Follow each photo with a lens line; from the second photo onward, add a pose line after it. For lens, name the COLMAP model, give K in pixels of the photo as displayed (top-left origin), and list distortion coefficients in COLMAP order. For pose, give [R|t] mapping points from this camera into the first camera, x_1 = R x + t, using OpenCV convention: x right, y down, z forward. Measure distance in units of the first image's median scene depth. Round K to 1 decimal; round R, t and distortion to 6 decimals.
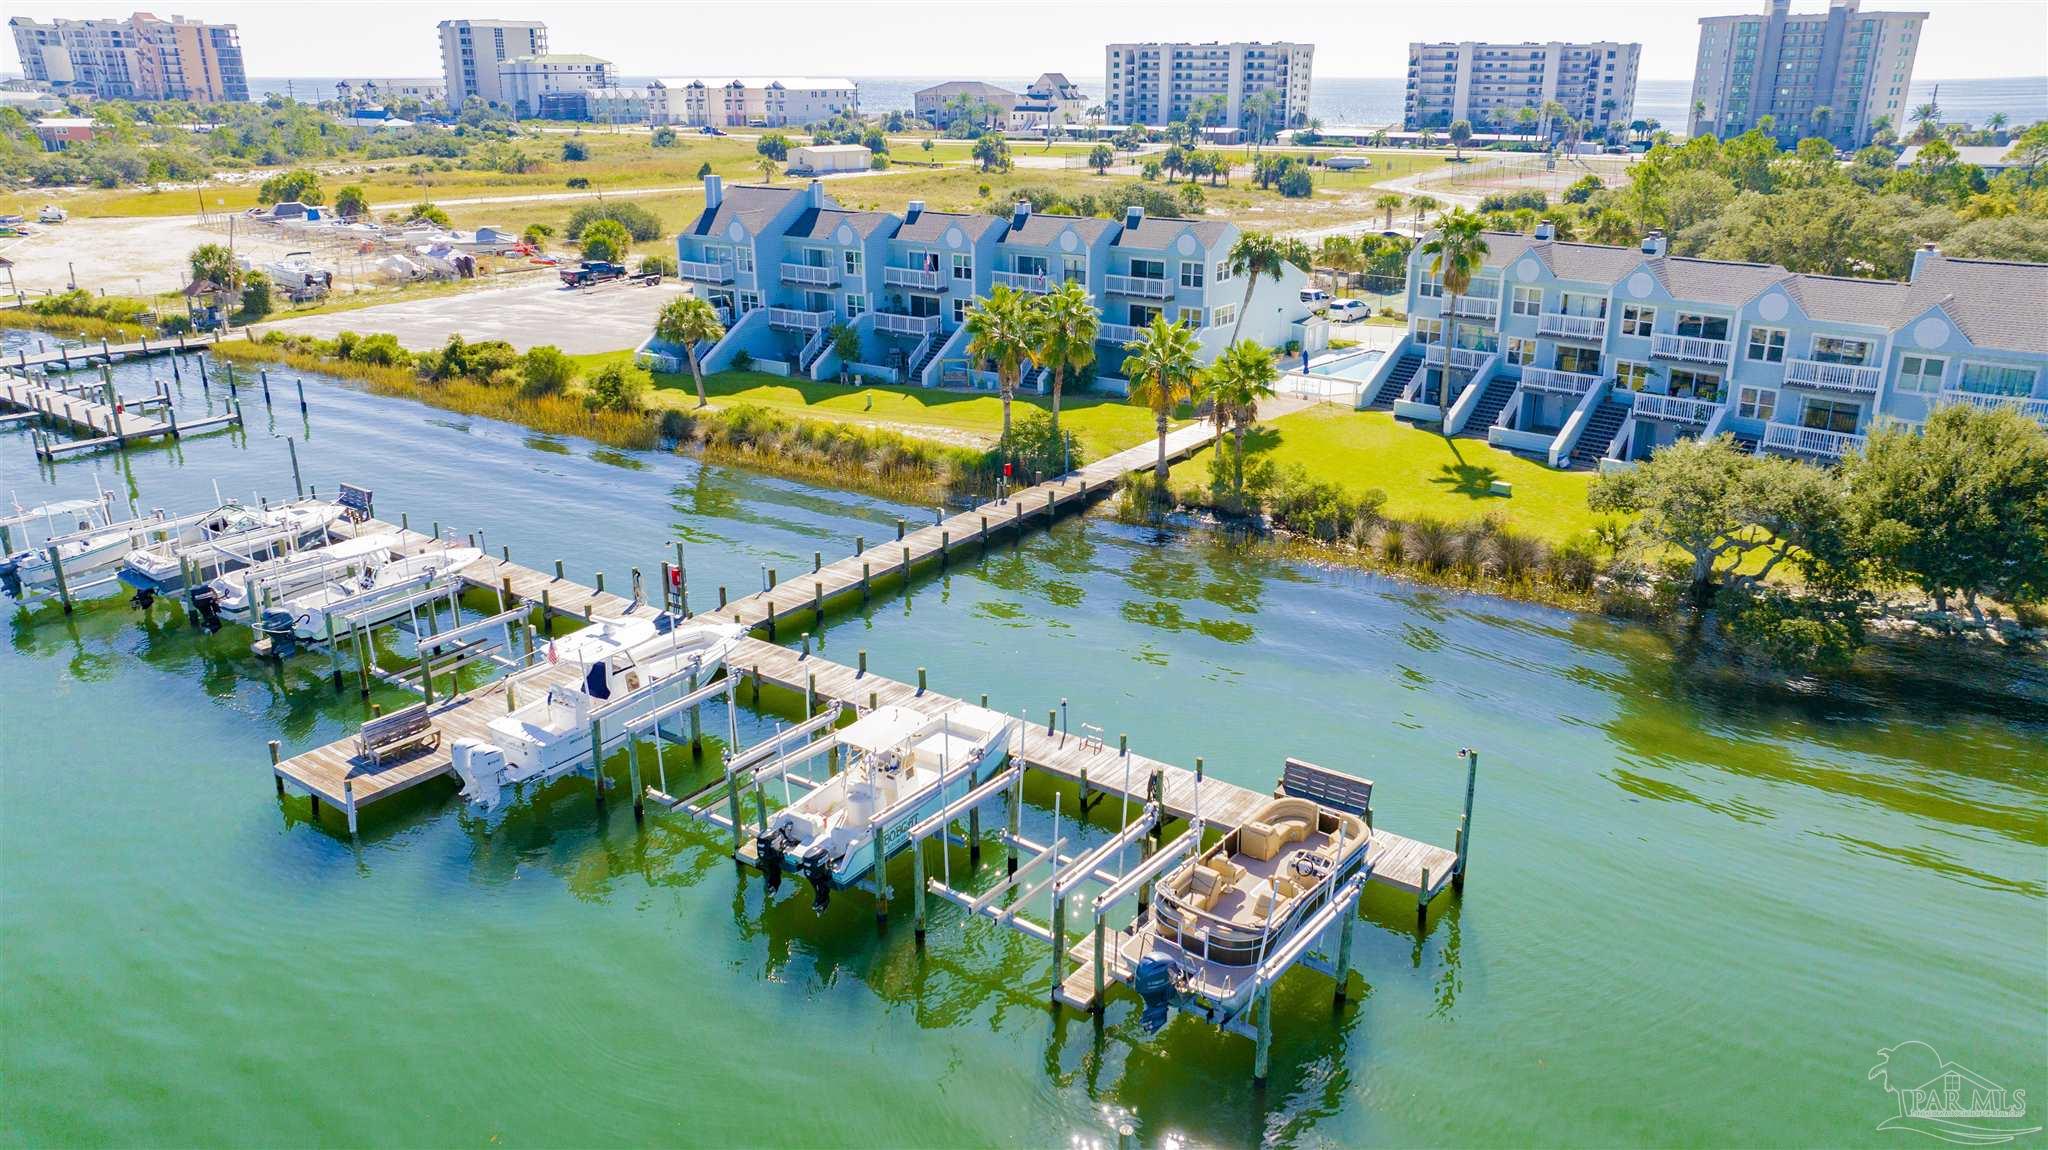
lens RADIAL K [[1446.0, 0, 1030.6], [0, 1446.0, 575.4], [0, 0, 1]] dist [-0.019650, 0.005191]
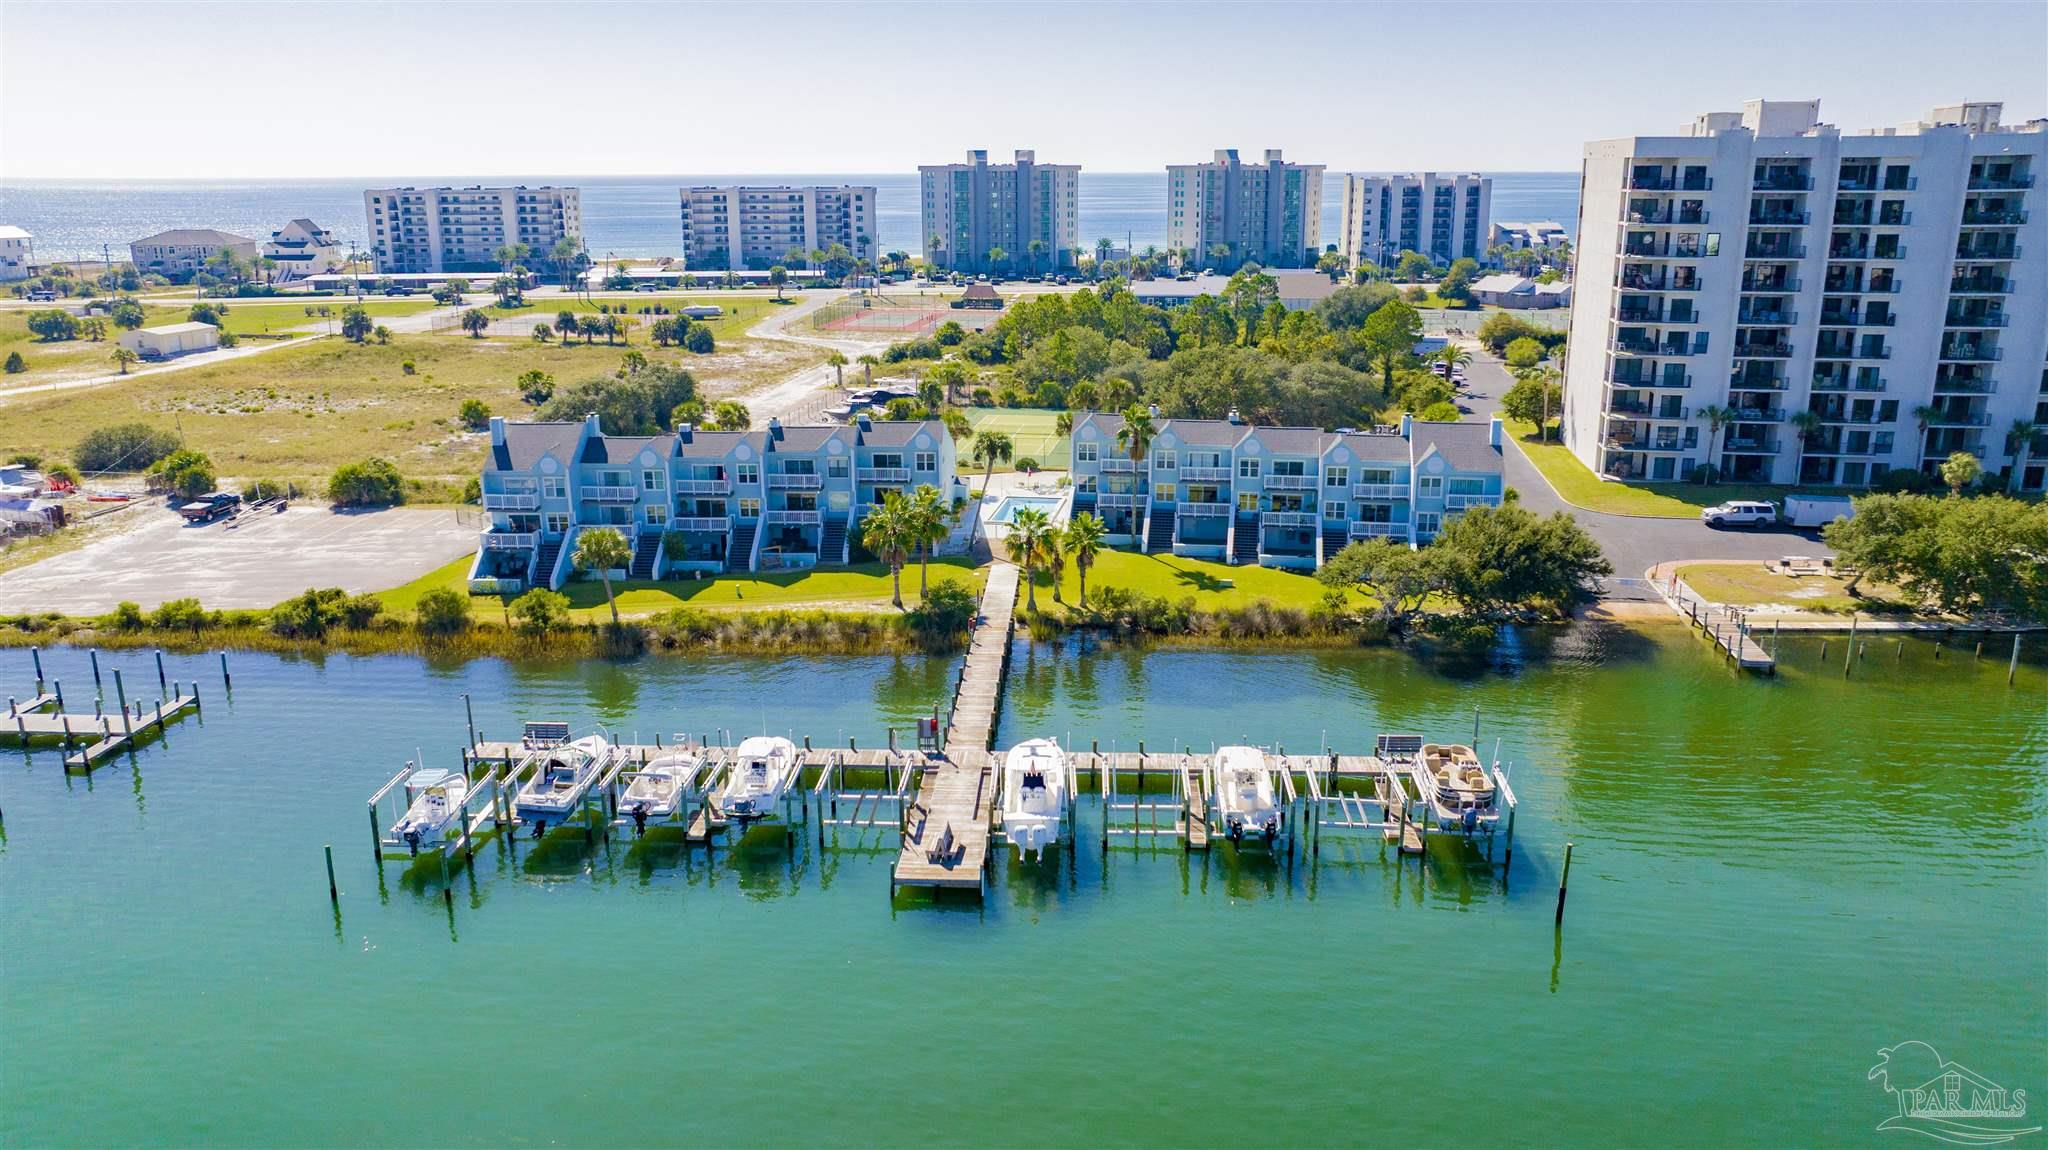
lens RADIAL K [[1495.7, 0, 1024.0], [0, 1495.7, 575.0], [0, 0, 1]] dist [-0.009500, 0.001073]
pose [[0.838193, -0.150050, 0.524326, -0.223009], [0.184653, 0.982705, -0.013960, -0.026517], [-0.513163, 0.108520, 0.851403, -0.092369]]
